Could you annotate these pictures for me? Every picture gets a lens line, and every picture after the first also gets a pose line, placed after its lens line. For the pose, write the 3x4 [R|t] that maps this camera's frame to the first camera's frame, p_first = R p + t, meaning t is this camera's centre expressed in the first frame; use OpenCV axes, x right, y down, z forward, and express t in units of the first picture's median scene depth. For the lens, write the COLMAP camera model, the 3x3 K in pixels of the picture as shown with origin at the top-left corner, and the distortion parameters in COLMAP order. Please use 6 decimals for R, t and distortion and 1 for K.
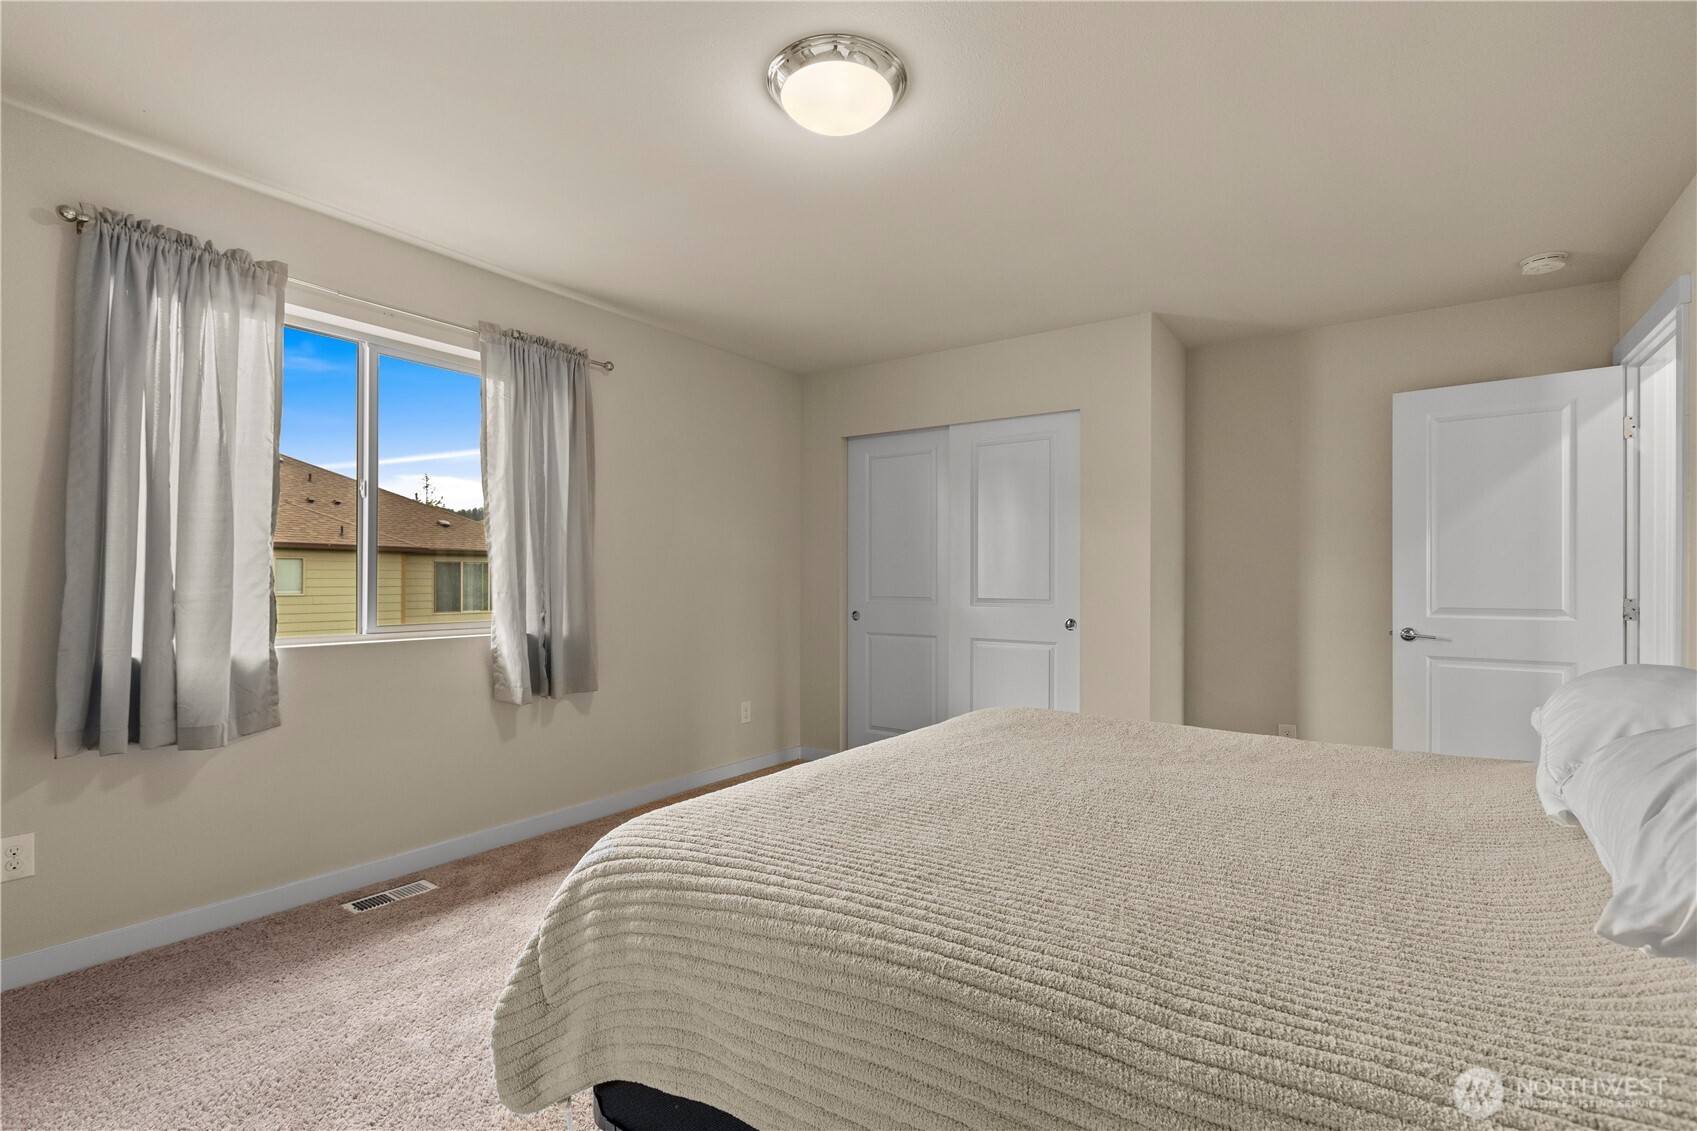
lens RADIAL K [[765.0, 0, 817.5], [0, 765.0, 572.9], [0, 0, 1]] dist [0.001554, 0.000151]
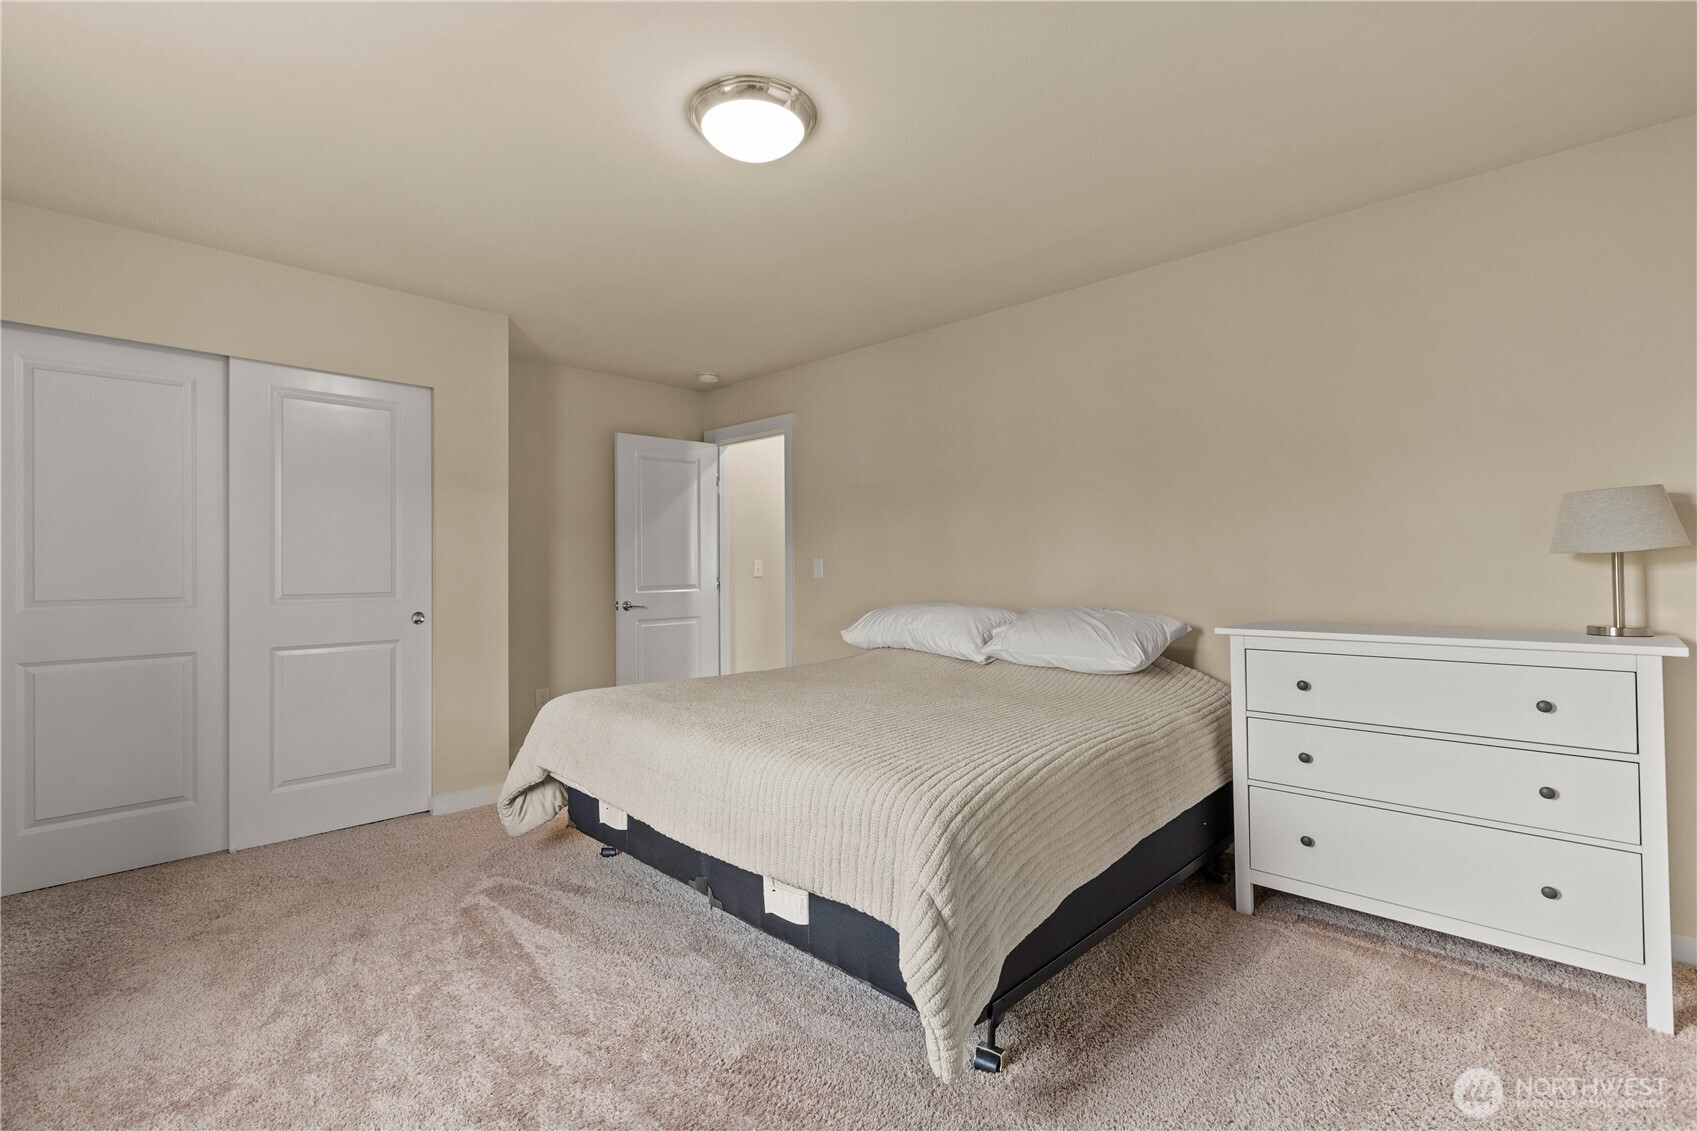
lens RADIAL K [[770.8, 0, 848.5], [0, 770.8, 565.5], [0, 0, 1]] dist [0.000358, -0.000210]
pose [[0.132182, -0.001350, 0.991225, -1.317594], [0.000750, 0.999999, 0.001262, 0.009595], [-0.991225, 0.000577, 0.132183, 0.922179]]
